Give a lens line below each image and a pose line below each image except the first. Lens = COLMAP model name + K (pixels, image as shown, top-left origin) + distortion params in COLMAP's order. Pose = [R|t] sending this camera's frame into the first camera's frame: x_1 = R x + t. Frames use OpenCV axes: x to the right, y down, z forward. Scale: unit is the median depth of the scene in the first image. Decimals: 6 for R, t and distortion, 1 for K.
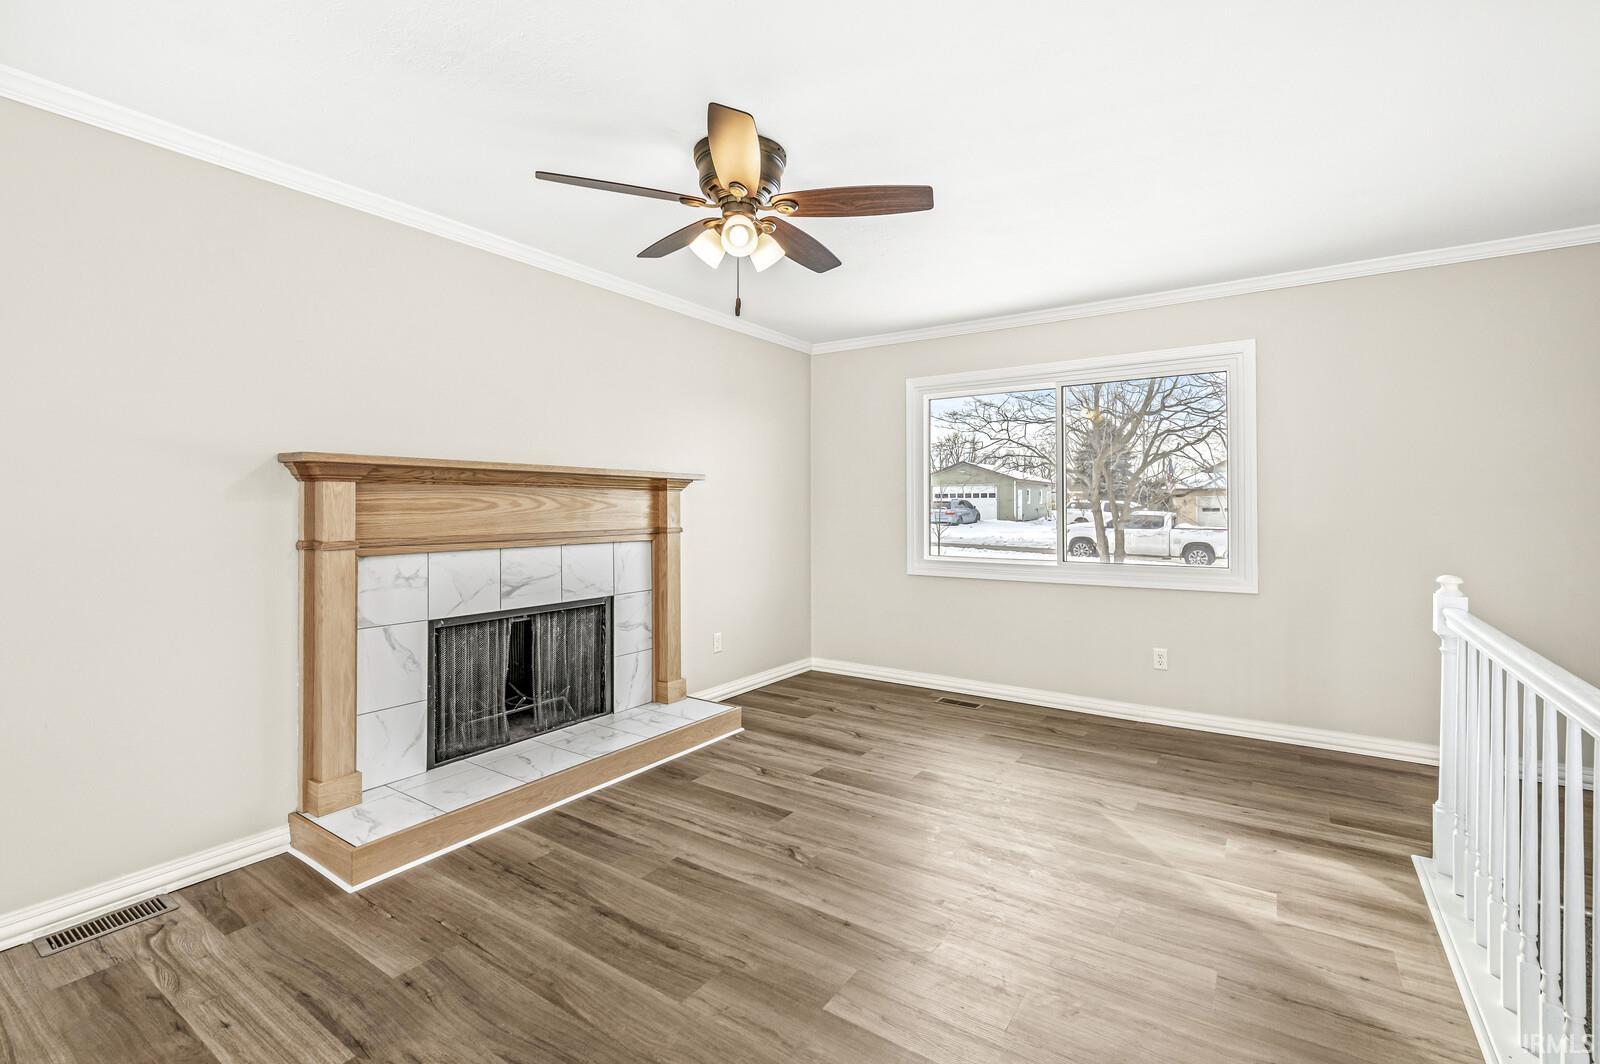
lens RADIAL K [[698.0, 0, 805.6], [0, 698.0, 519.5], [0, 0, 1]] dist [-0.010315, -0.000054]
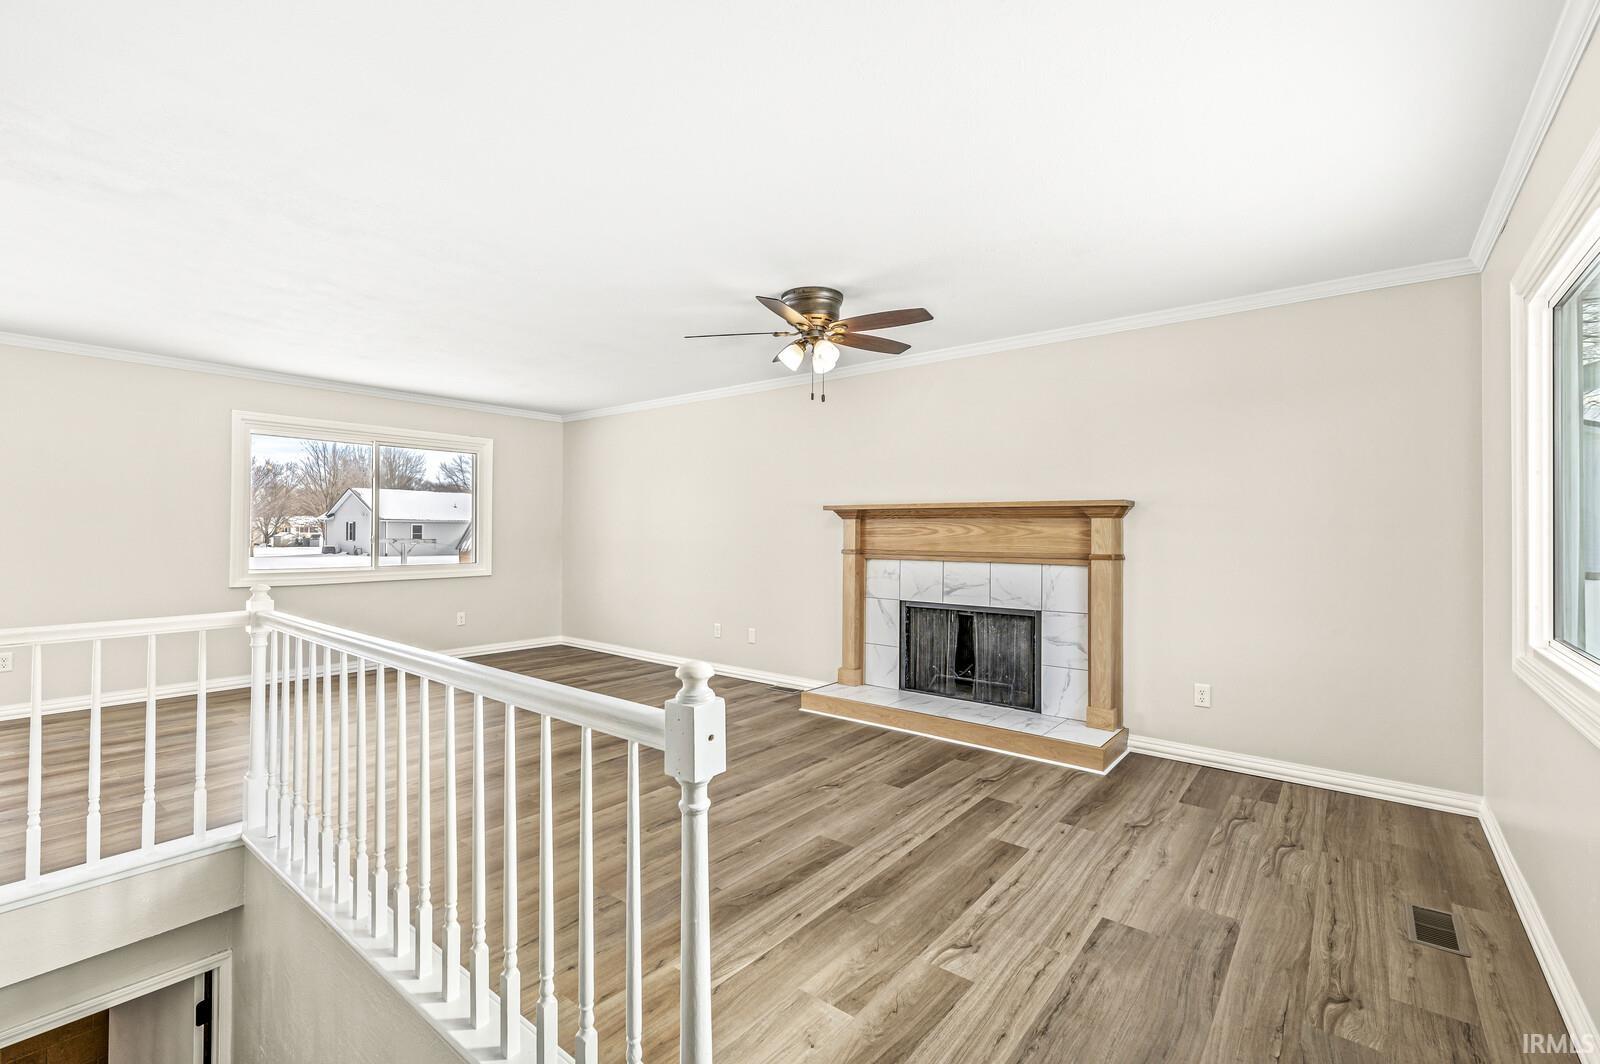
lens RADIAL K [[698.0, 0, 805.6], [0, 698.0, 519.5], [0, 0, 1]] dist [-0.010315, -0.000054]
pose [[-0.075858, -0.026764, -0.996759, 1.007544], [-0.030380, 0.999238, -0.024518, -0.001175], [0.996656, 0.028421, -0.076613, 0.778512]]
